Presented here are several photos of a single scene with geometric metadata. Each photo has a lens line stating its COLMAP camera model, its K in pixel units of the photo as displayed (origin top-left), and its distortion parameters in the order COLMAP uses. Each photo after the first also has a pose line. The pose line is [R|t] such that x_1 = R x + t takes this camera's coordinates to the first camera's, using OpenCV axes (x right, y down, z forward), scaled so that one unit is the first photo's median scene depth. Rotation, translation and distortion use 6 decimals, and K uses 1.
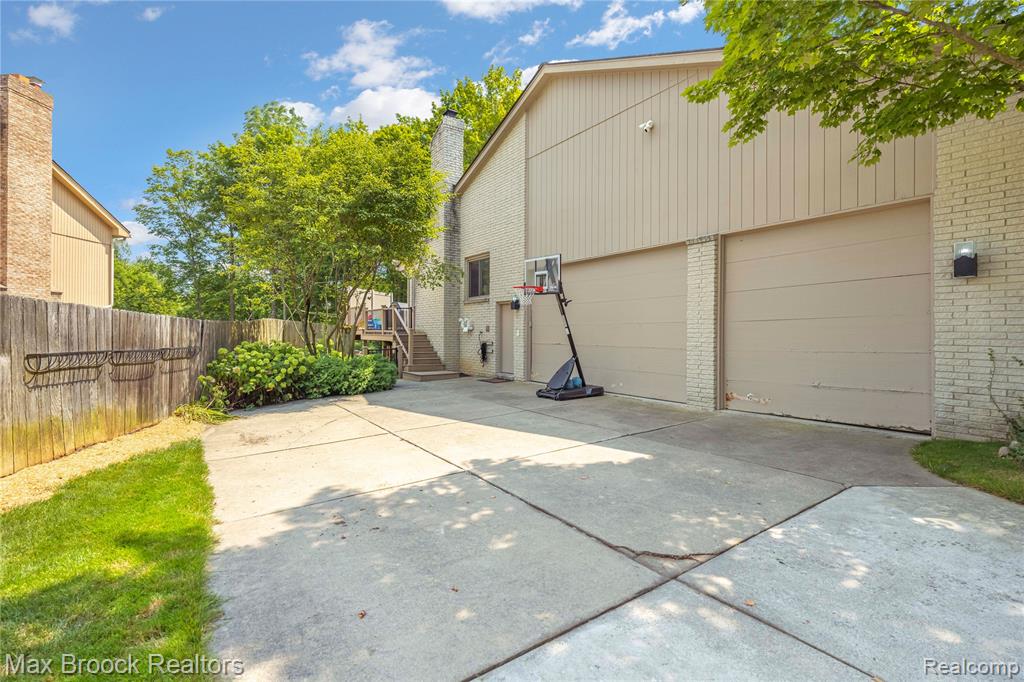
lens RADIAL K [[465.7, 0, 514.0], [0, 465.7, 336.1], [0, 0, 1]] dist [0.001491, -0.000116]
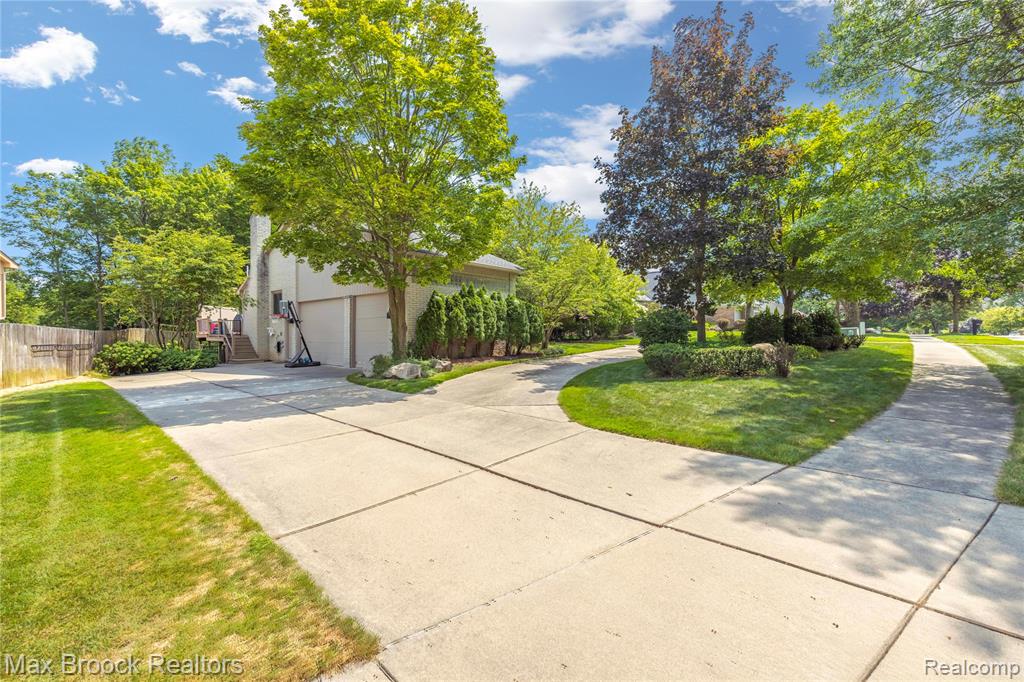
lens RADIAL K [[430.4, 0, 509.6], [0, 430.4, 342.0], [0, 0, 1]] dist [0.000521, 0.000334]
pose [[0.975344, -0.007536, 0.220562, 0.472766], [0.005192, 0.999924, 0.011209, 0.001960], [-0.220629, -0.009788, 0.975309, -0.853701]]
